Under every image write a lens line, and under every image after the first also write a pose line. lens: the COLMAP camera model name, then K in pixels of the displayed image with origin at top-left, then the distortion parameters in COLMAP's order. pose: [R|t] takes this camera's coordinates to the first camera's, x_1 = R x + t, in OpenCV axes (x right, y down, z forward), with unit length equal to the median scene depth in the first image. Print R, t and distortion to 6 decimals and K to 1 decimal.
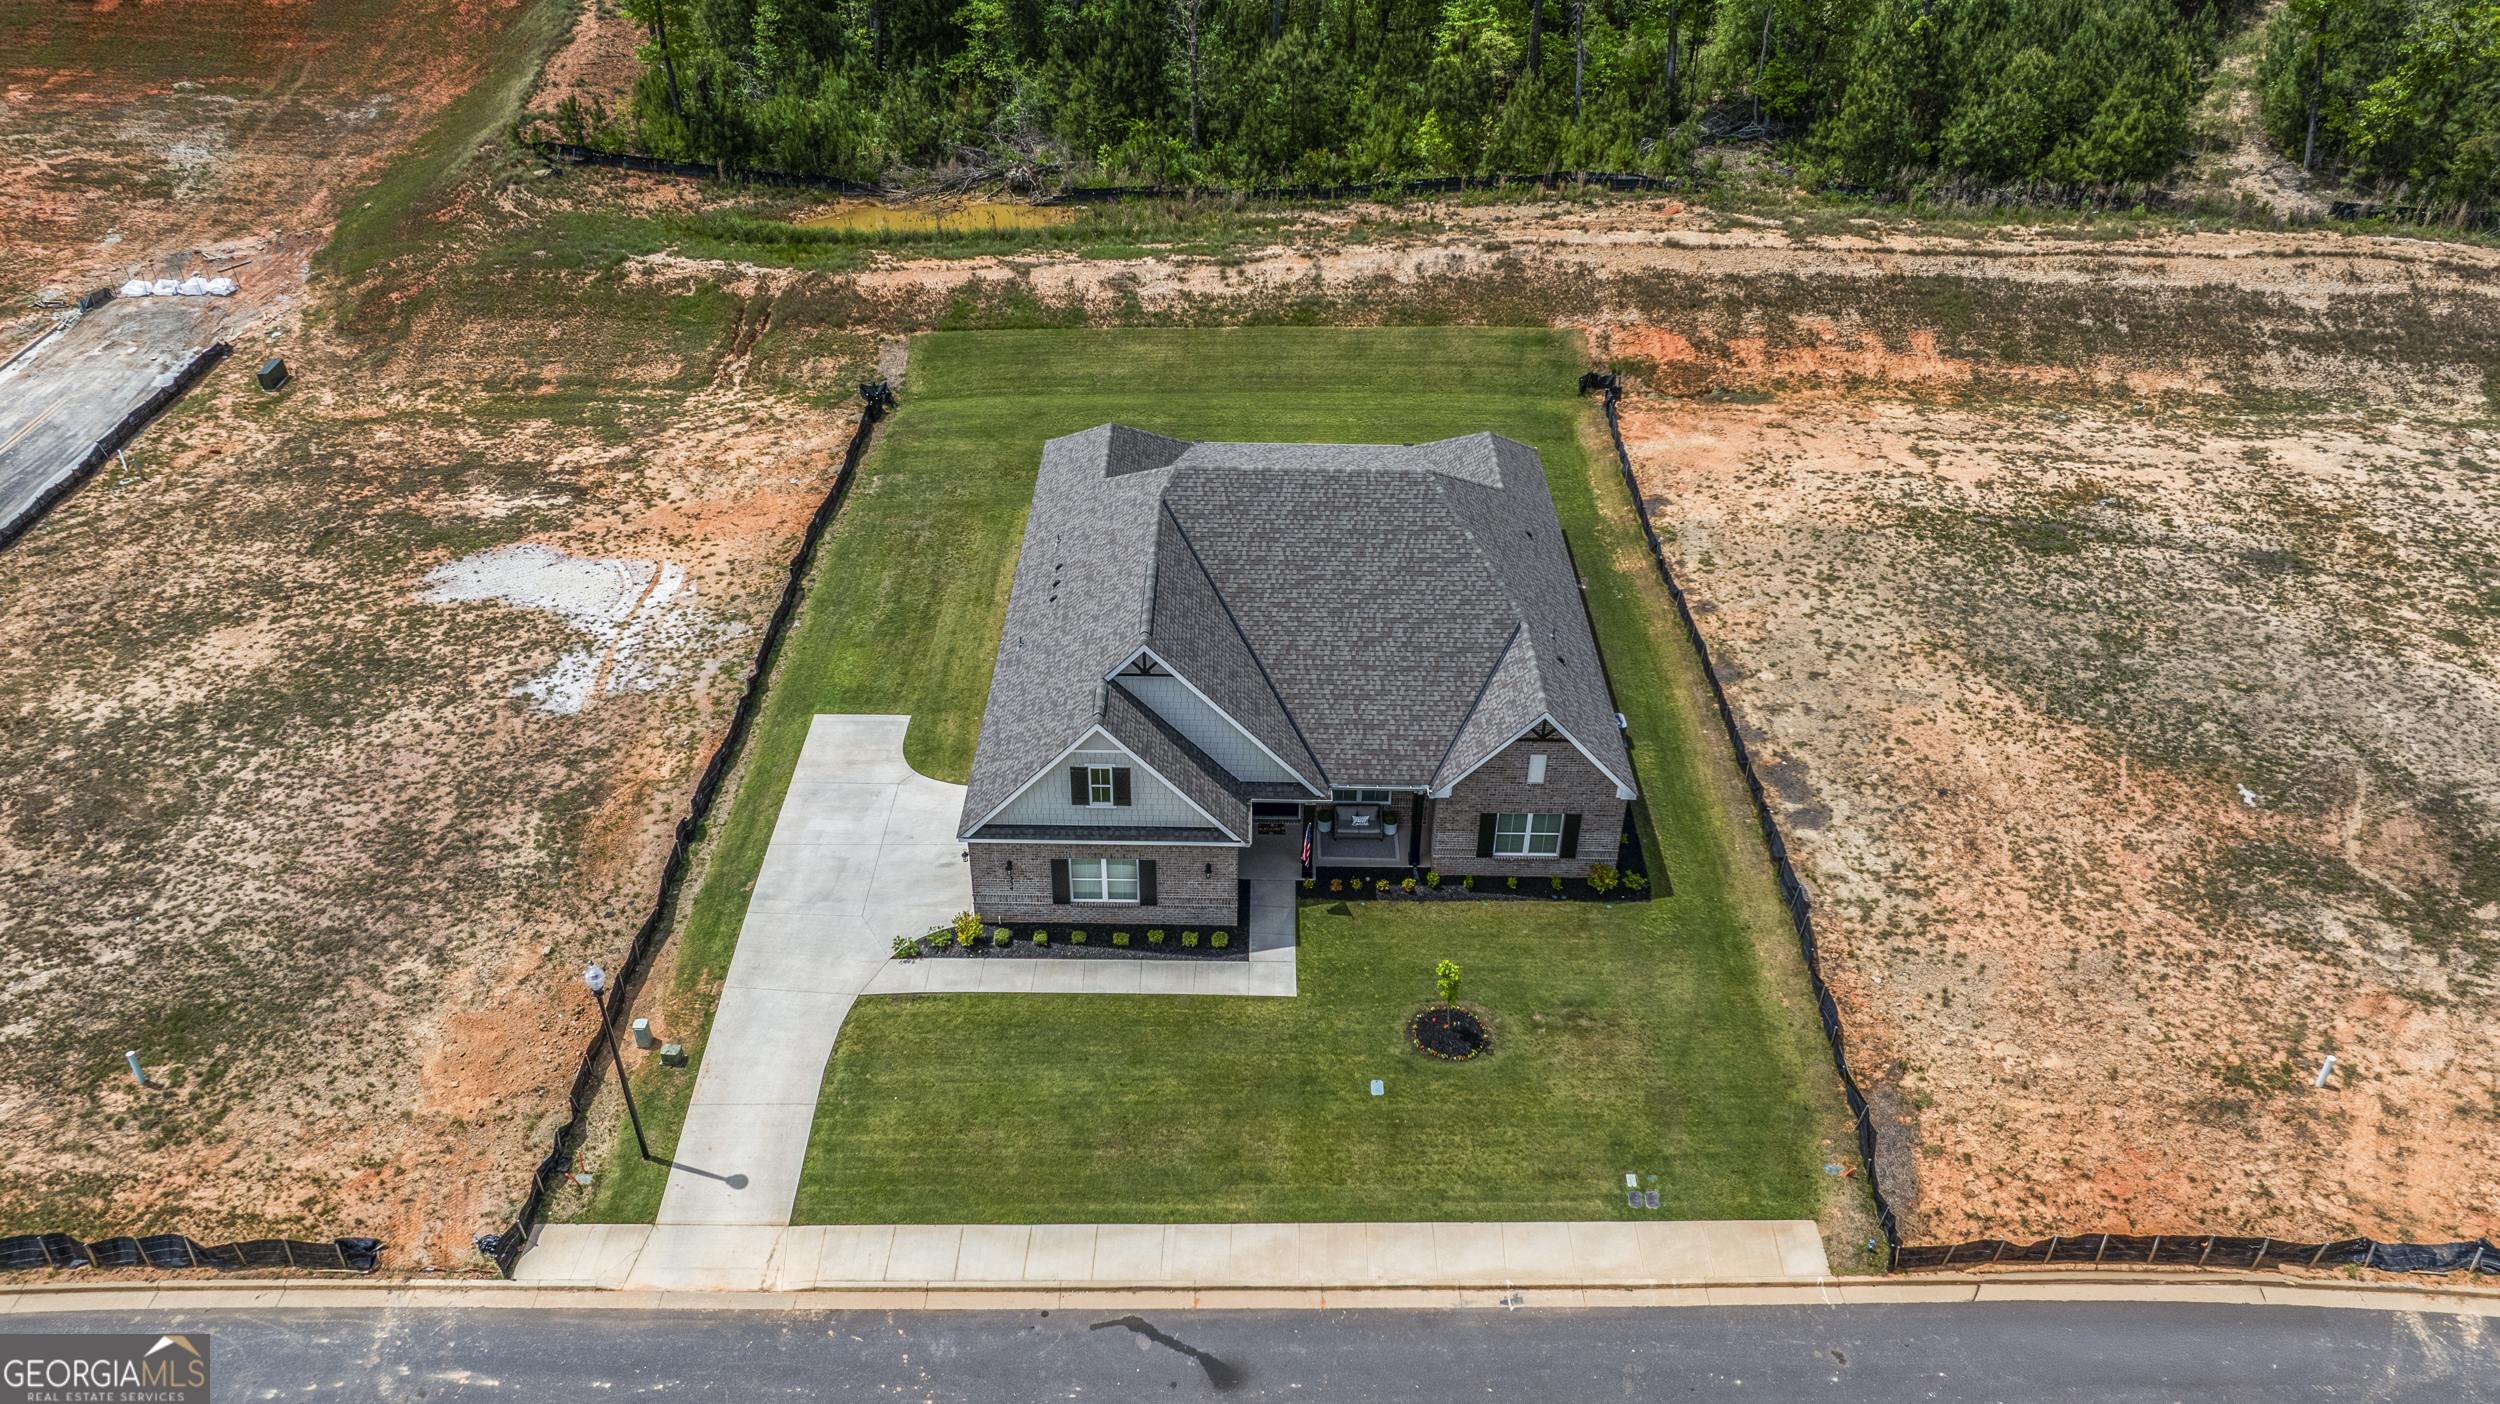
lens RADIAL K [[1791.8, 0, 1258.3], [0, 1791.8, 703.9], [0, 0, 1]] dist [-0.032901, 0.022683]
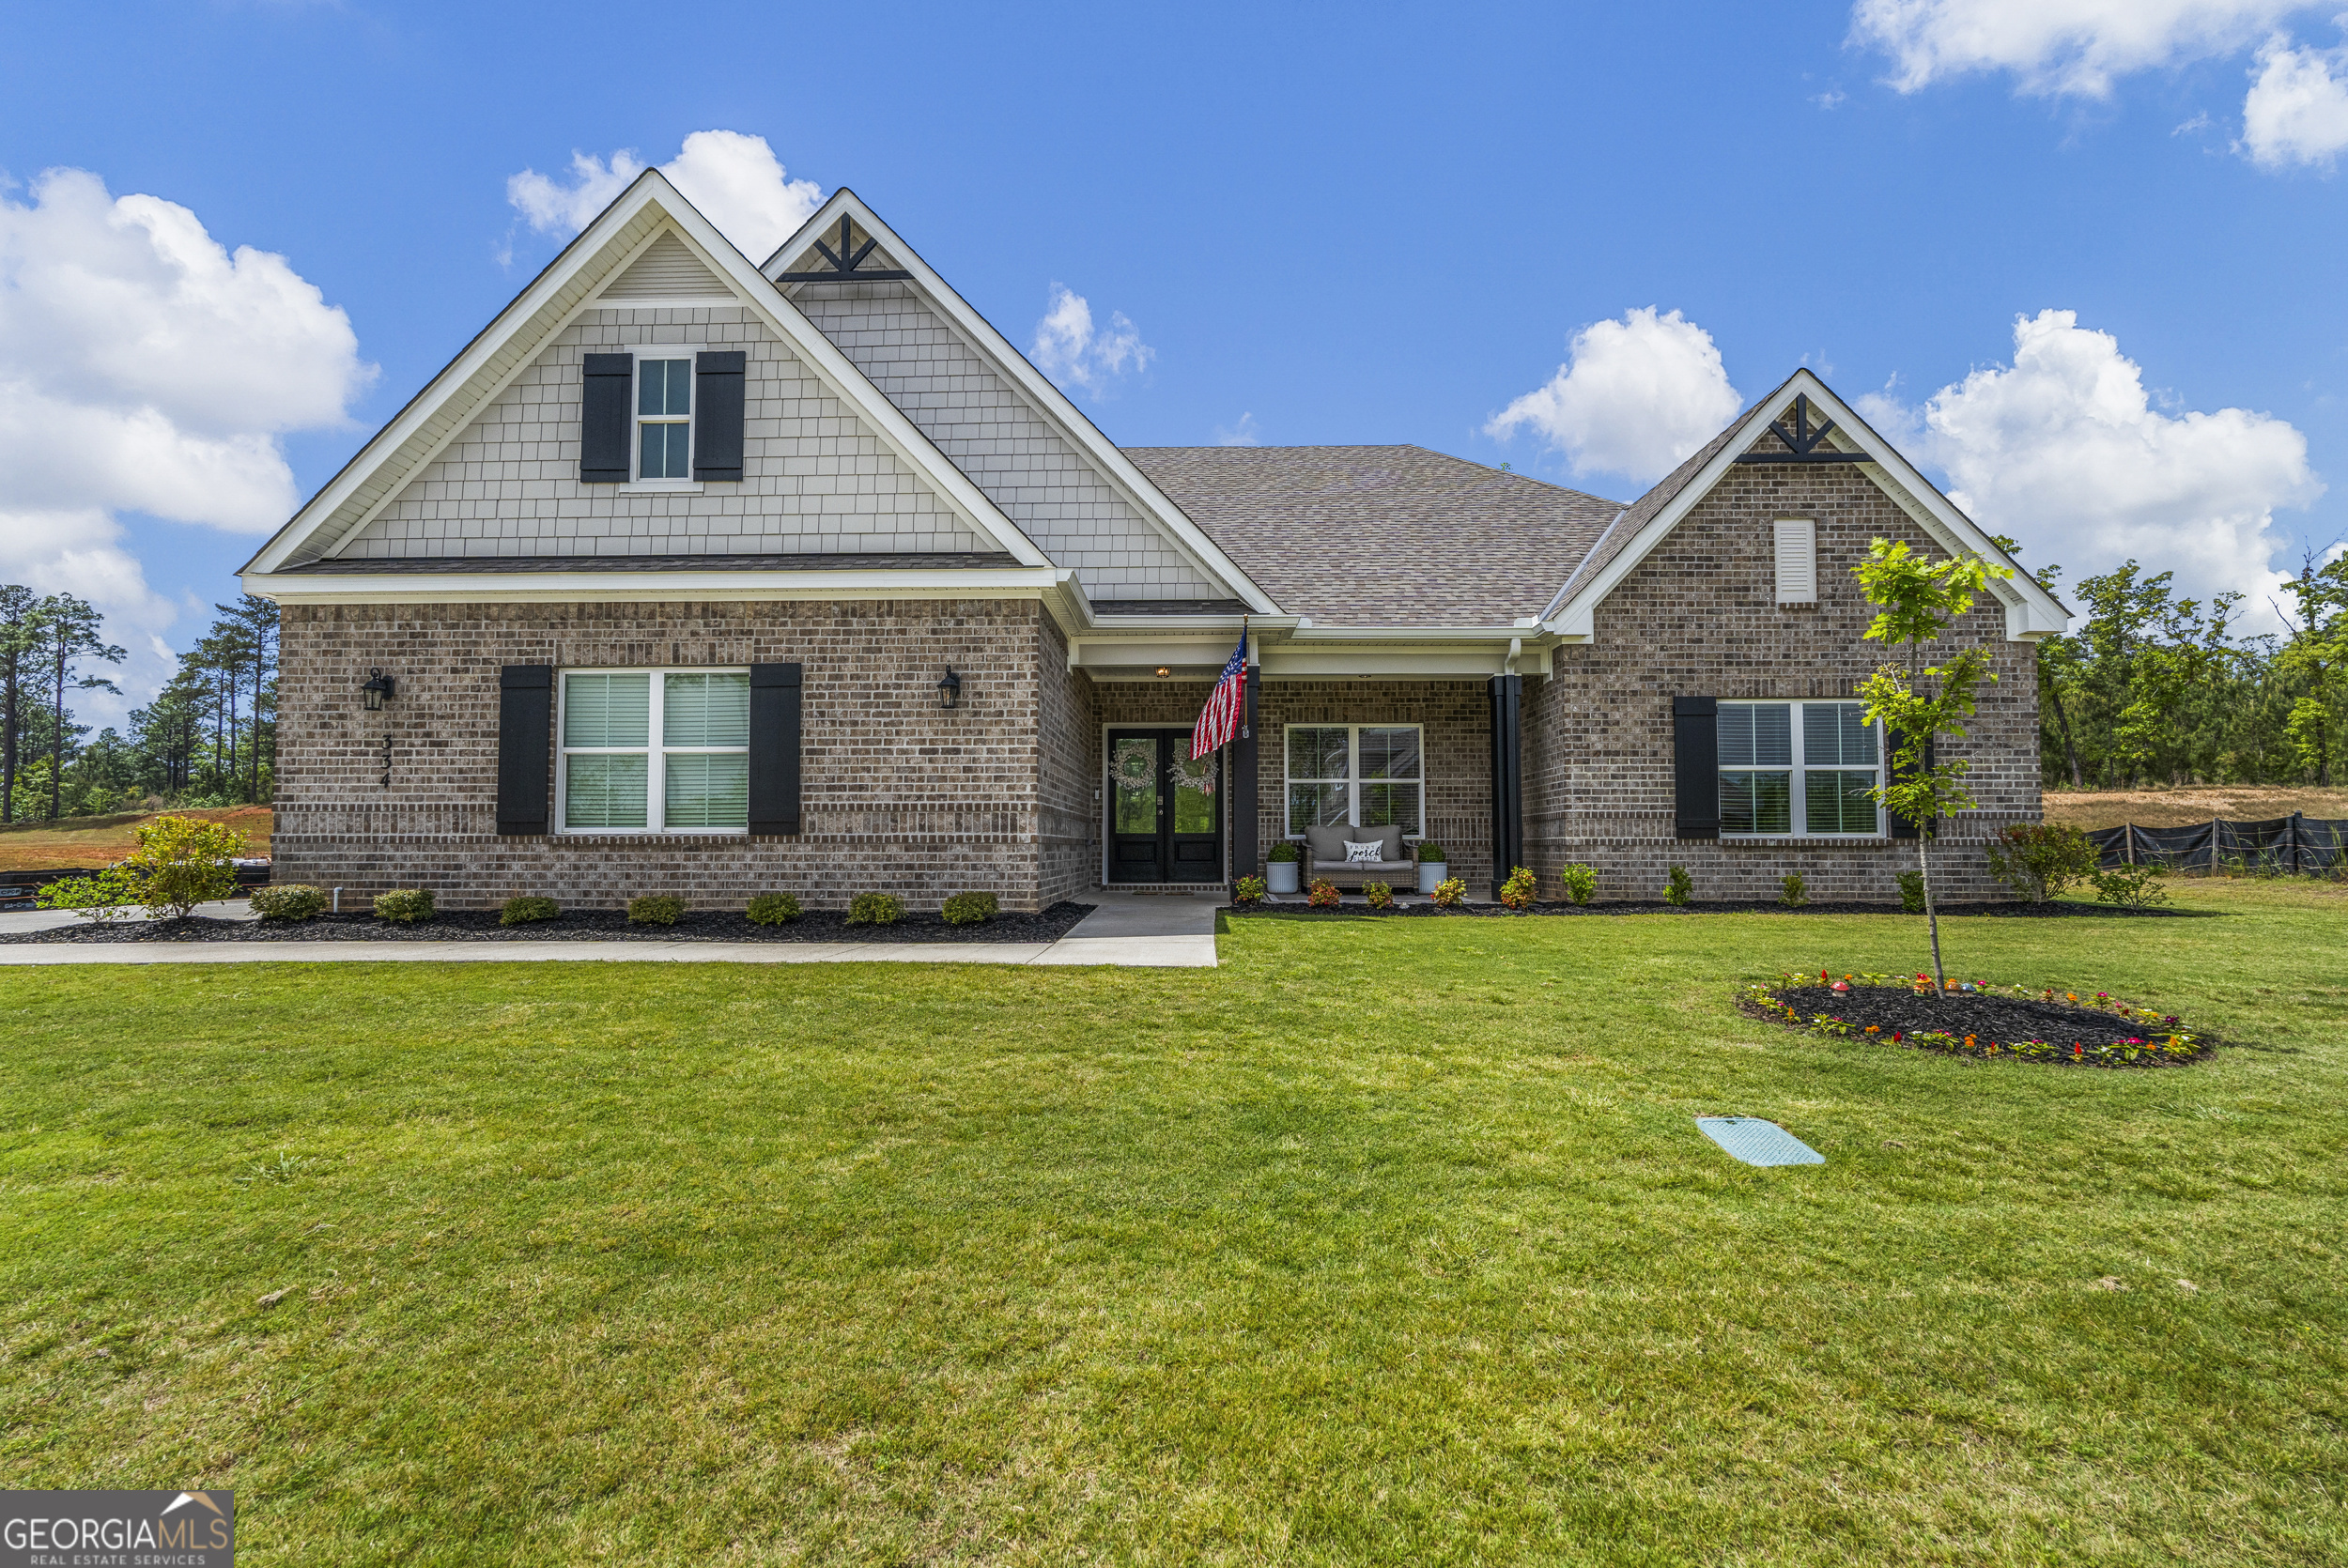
lens RADIAL K [[1047.5, 0, 1172.8], [0, 1047.5, 797.3], [0, 0, 1]] dist [-0.004460, 0.002260]
pose [[0.999416, -0.019389, -0.028141, 0.019339], [-0.001704, 0.794173, -0.607689, 0.225799], [0.034131, 0.607382, 0.793676, 0.841924]]
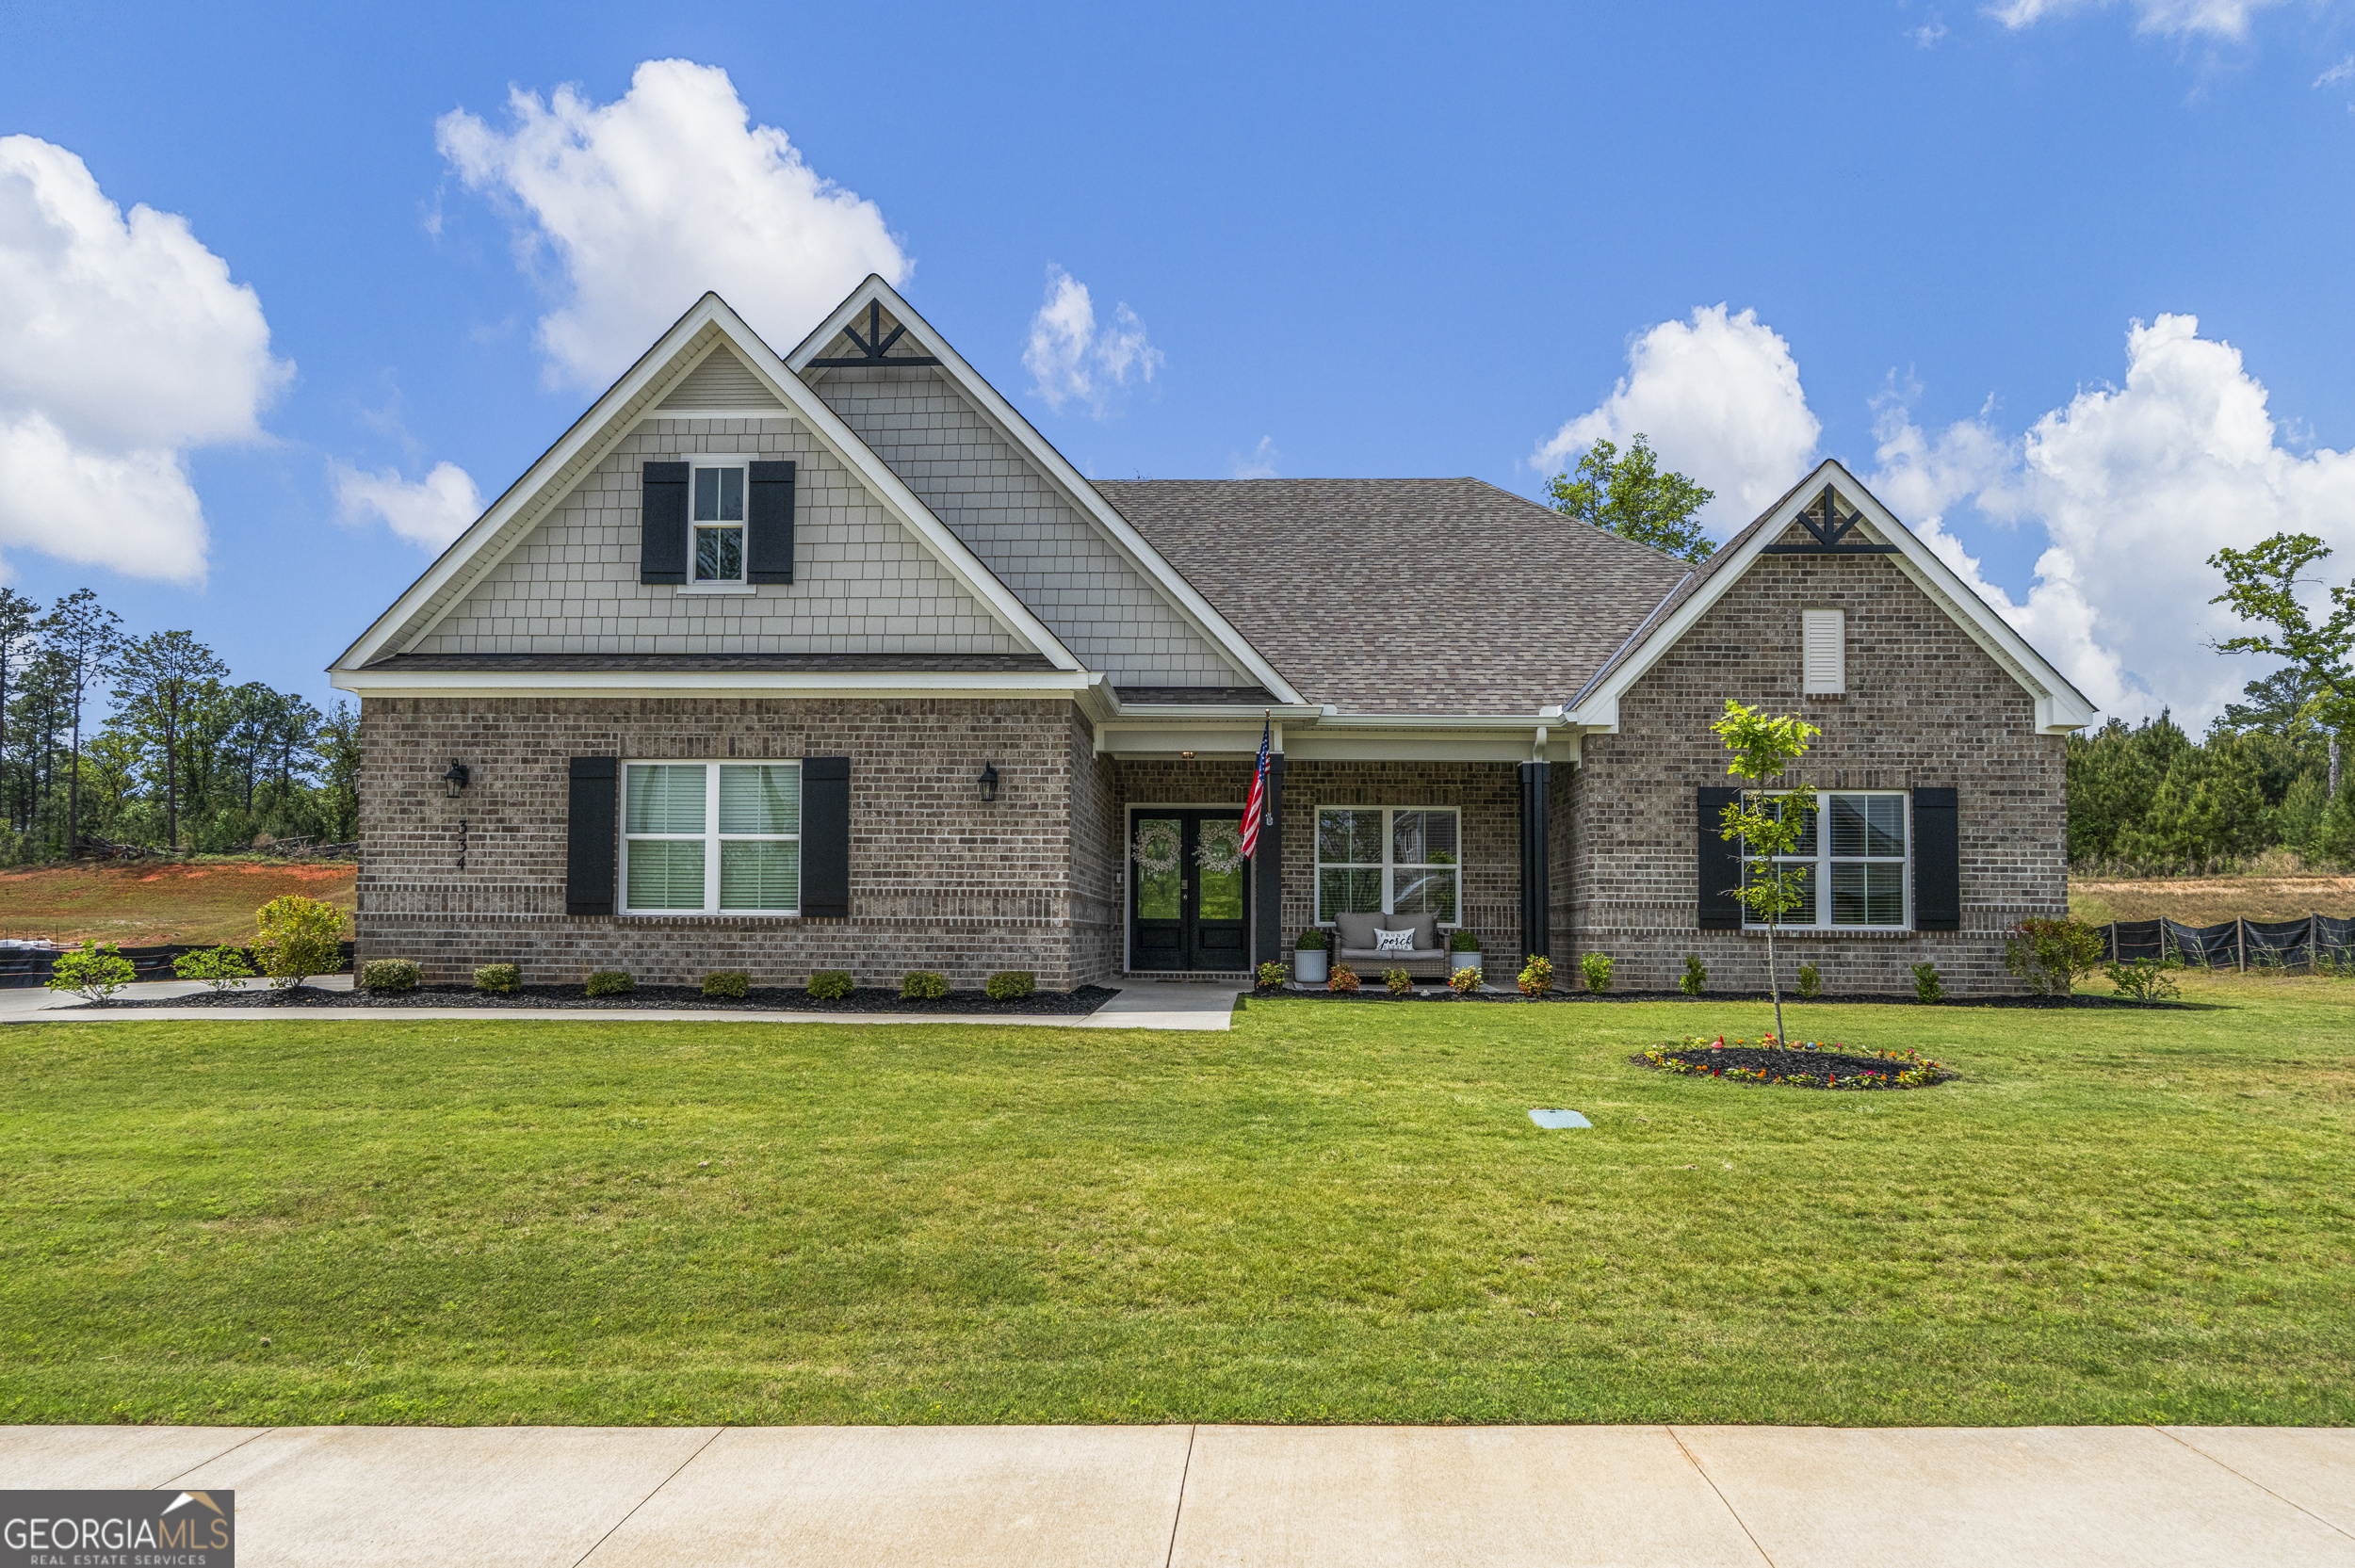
lens RADIAL K [[1464.9, 0, 1177.2], [0, 1464.9, 879.1], [0, 0, 1]] dist [-0.000560, -0.000198]
pose [[0.998856, -0.010574, -0.046631, 0.023930], [-0.019626, 0.798634, -0.601498, 0.282309], [0.043601, 0.601725, 0.797513, 0.762408]]
